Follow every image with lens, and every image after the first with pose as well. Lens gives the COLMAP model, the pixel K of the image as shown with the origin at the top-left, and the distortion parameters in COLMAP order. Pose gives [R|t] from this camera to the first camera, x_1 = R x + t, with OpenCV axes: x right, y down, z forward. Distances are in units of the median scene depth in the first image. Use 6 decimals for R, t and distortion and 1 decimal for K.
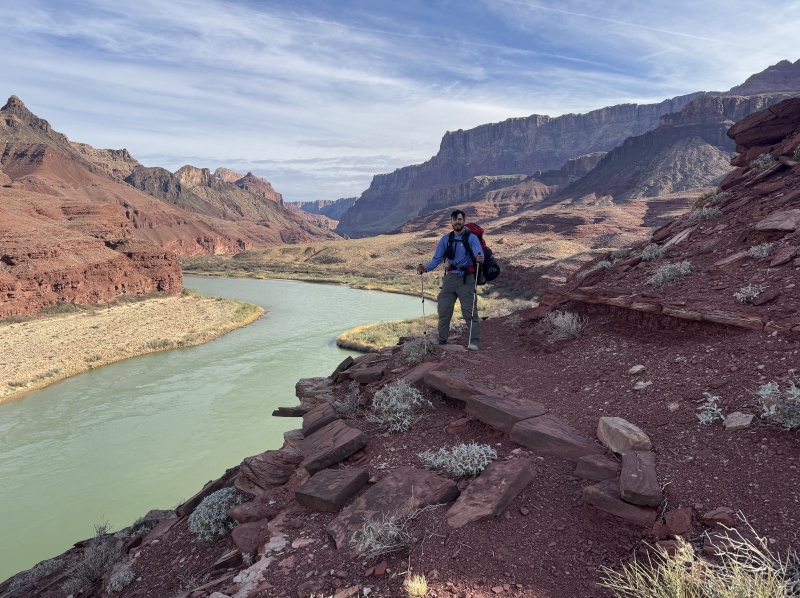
lens RADIAL K [[562.7, 0, 400.0], [0, 562.7, 299.0], [0, 0, 1]] dist [0.108906, -0.129314]
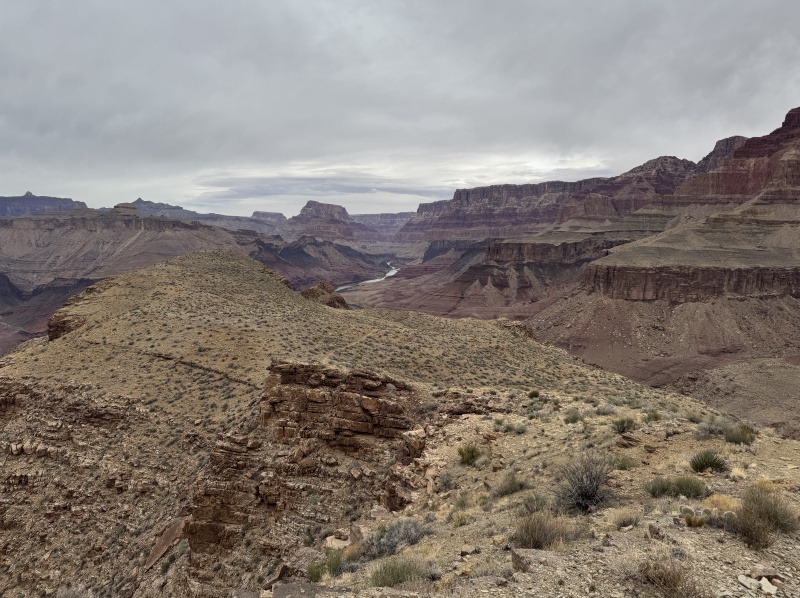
lens RADIAL K [[562.7, 0, 400.0], [0, 562.7, 299.0], [0, 0, 1]] dist [0.108906, -0.129314]
pose [[0.992029, 0.004842, -0.125917, 0.138716], [-0.002743, 0.999854, 0.016840, -0.027882], [0.125980, -0.016360, 0.991898, -0.596037]]
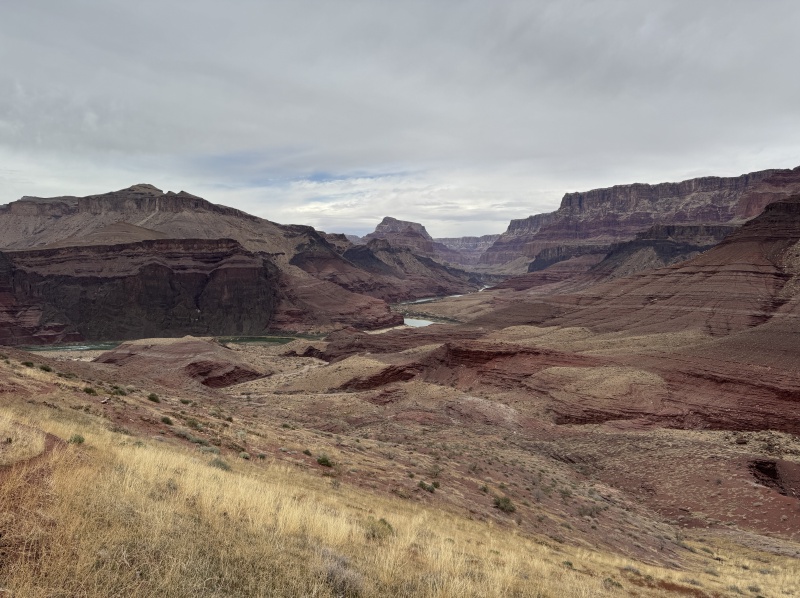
lens RADIAL K [[562.7, 0, 400.0], [0, 562.7, 299.0], [0, 0, 1]] dist [0.108906, -0.129314]
pose [[0.966387, 0.026070, -0.255767, 0.063426], [-0.037719, 0.998457, -0.040746, -0.002649], [0.254310, 0.049024, 0.965879, -0.305048]]
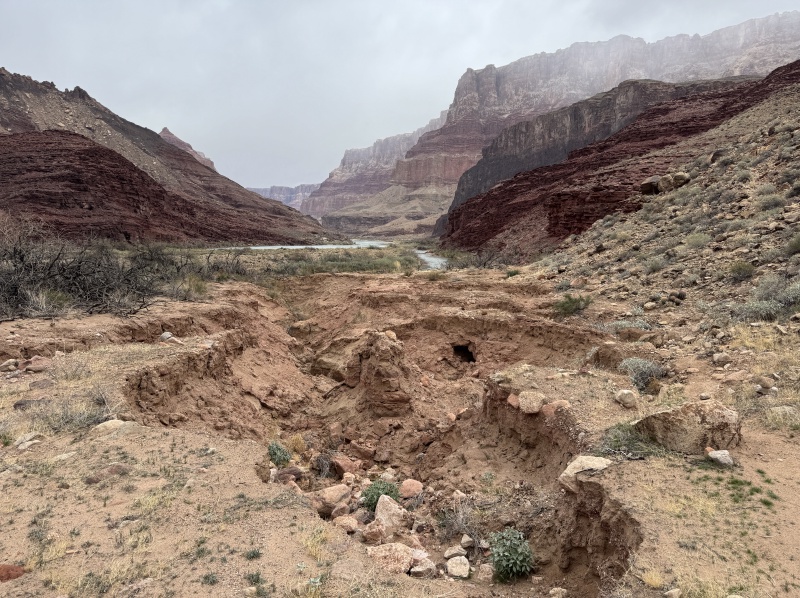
lens RADIAL K [[604.6, 0, 400.0], [0, 604.6, 299.0], [0, 0, 1]] dist [0.006441, 0.002521]
pose [[0.998093, 0.012409, 0.060461, -0.036336], [-0.012075, 0.999910, -0.005893, -0.032096], [-0.060529, 0.005151, 0.998153, 0.355338]]
